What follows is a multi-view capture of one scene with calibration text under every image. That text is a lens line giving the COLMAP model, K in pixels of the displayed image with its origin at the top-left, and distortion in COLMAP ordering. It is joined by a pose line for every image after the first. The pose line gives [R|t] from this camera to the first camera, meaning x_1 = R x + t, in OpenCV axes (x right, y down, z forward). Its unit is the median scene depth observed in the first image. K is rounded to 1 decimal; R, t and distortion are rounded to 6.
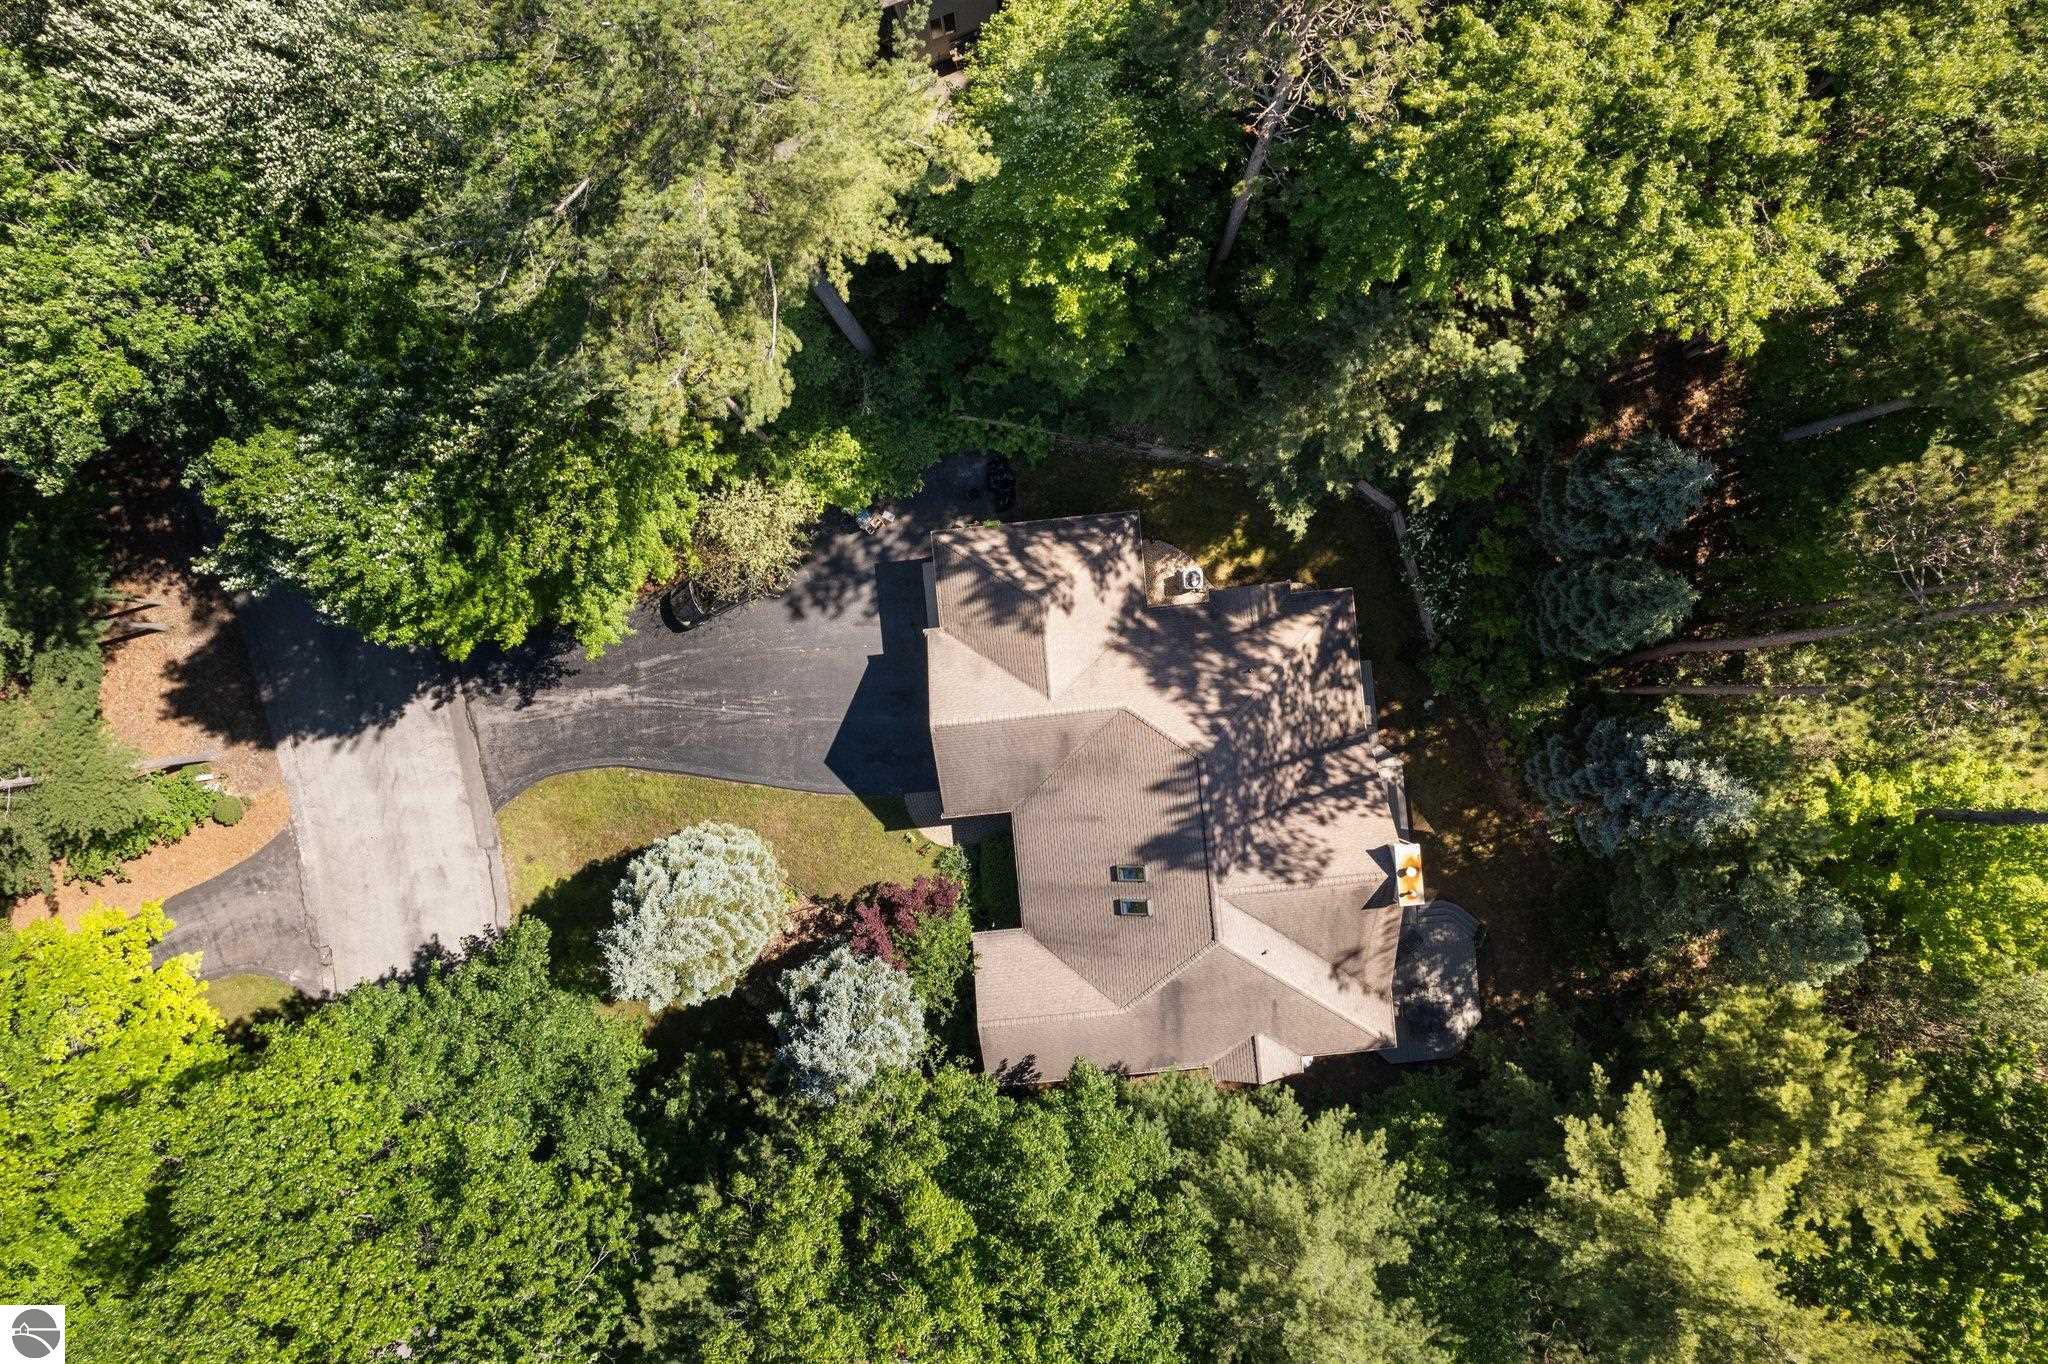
lens RADIAL K [[1312.4, 0, 1028.8], [0, 1312.4, 657.6], [0, 0, 1]] dist [-0.027898, 0.005115]
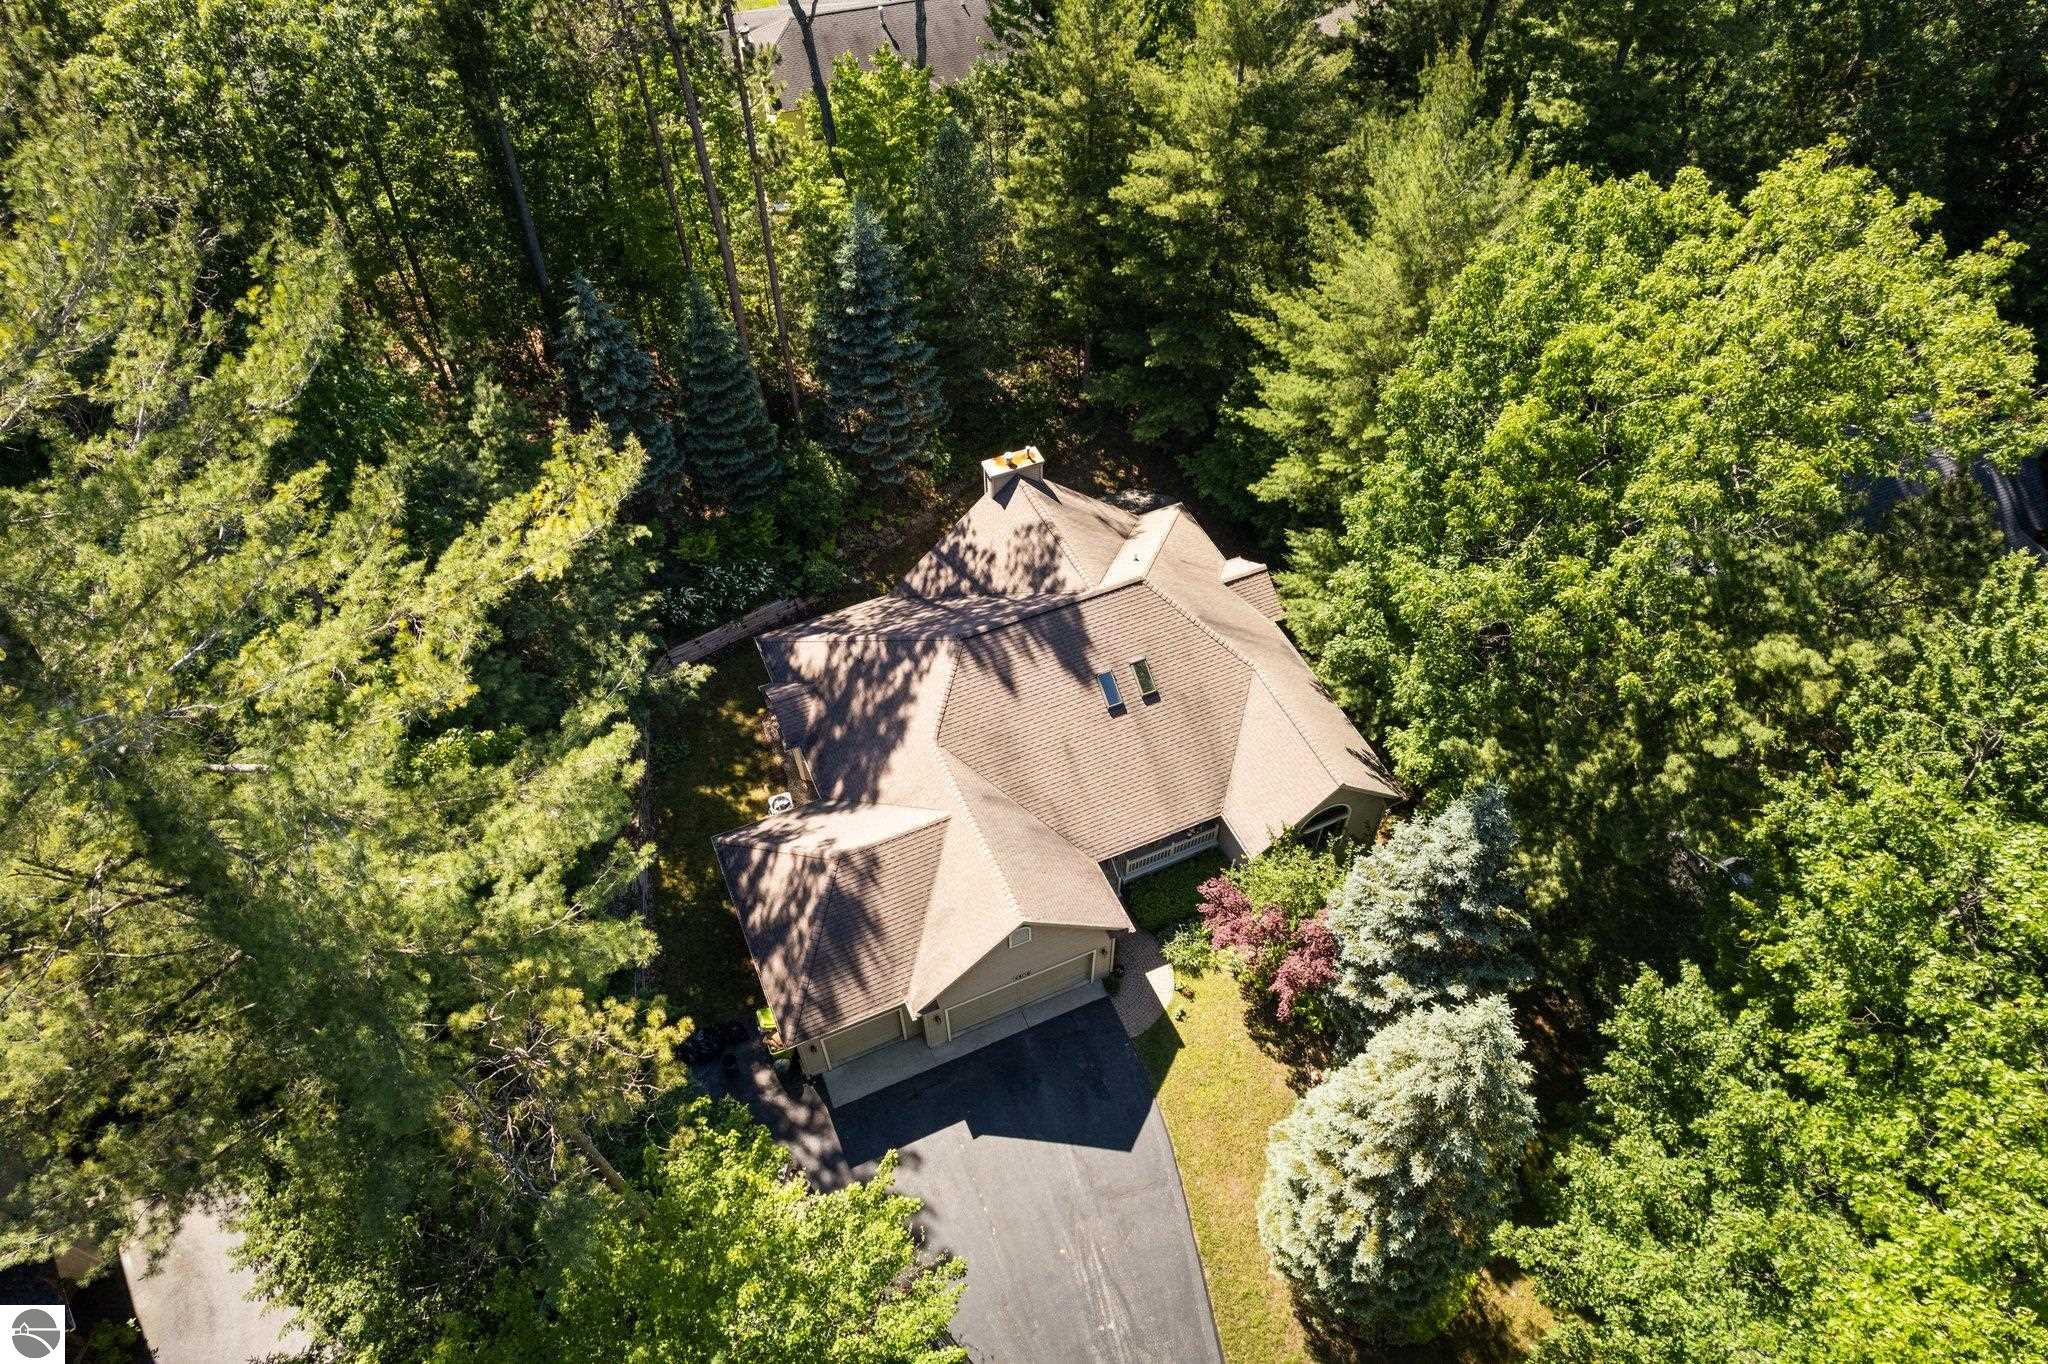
lens RADIAL K [[1312.4, 0, 1028.8], [0, 1312.4, 657.6], [0, 0, 1]] dist [-0.027898, 0.005115]
pose [[-0.311373, -0.714704, 0.626295, -0.438425], [0.950255, -0.228714, 0.211435, -0.070757], [-0.007871, 0.660976, 0.750366, 0.307376]]
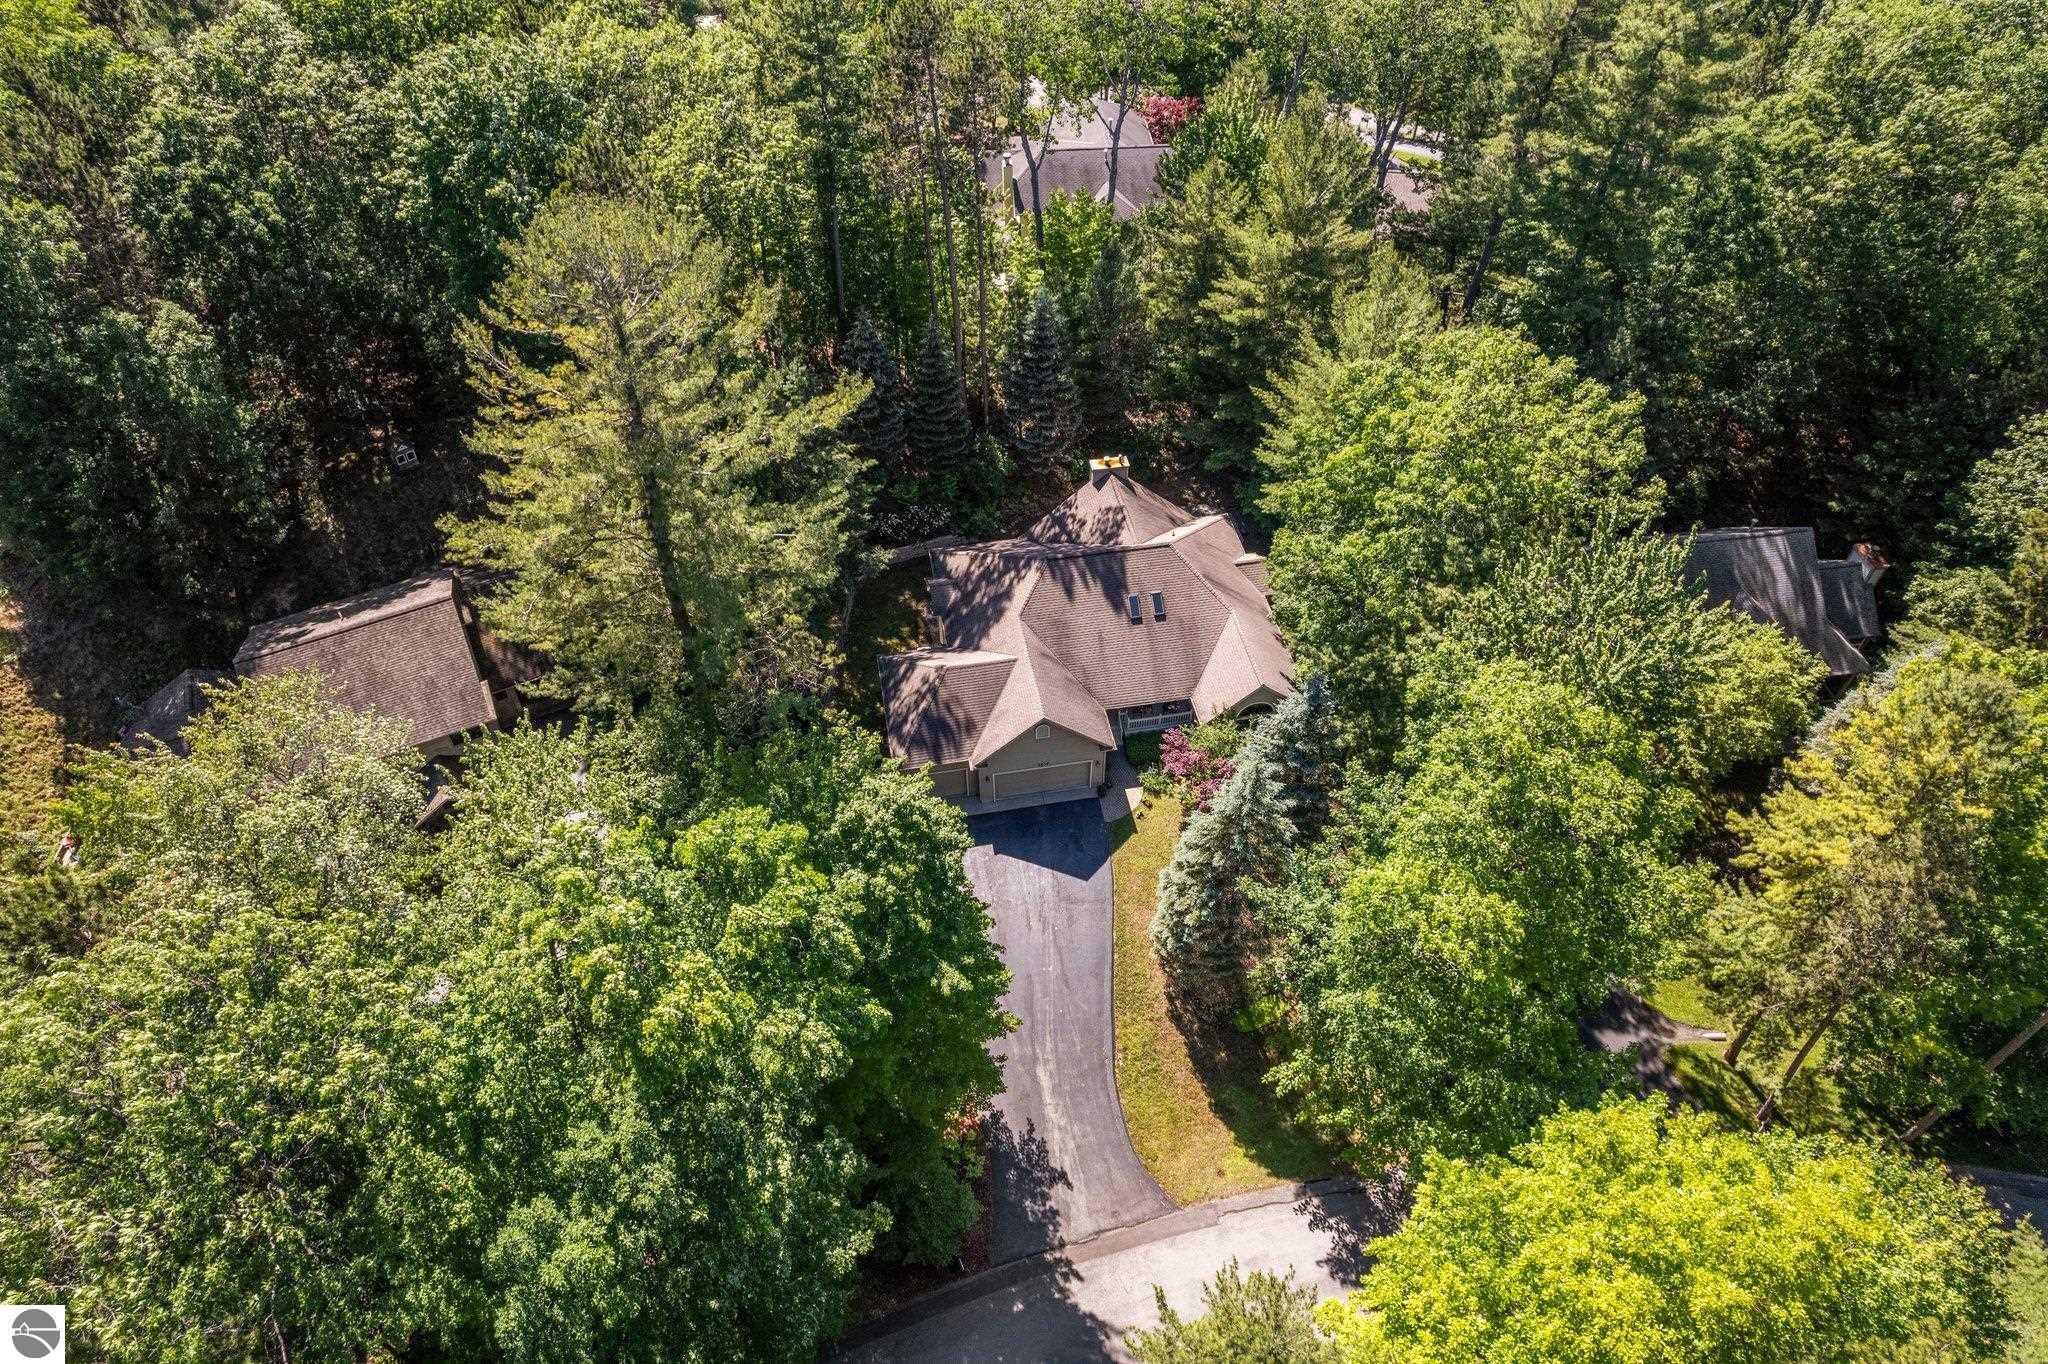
lens RADIAL K [[1303.4, 0, 1030.8], [0, 1303.4, 620.3], [0, 0, 1]] dist [-0.031732, 0.000810]
pose [[-0.083022, -0.699057, 0.710230, -0.896502], [0.996409, -0.046335, 0.070869, -0.046035], [-0.016633, 0.713563, 0.700393, 0.028834]]
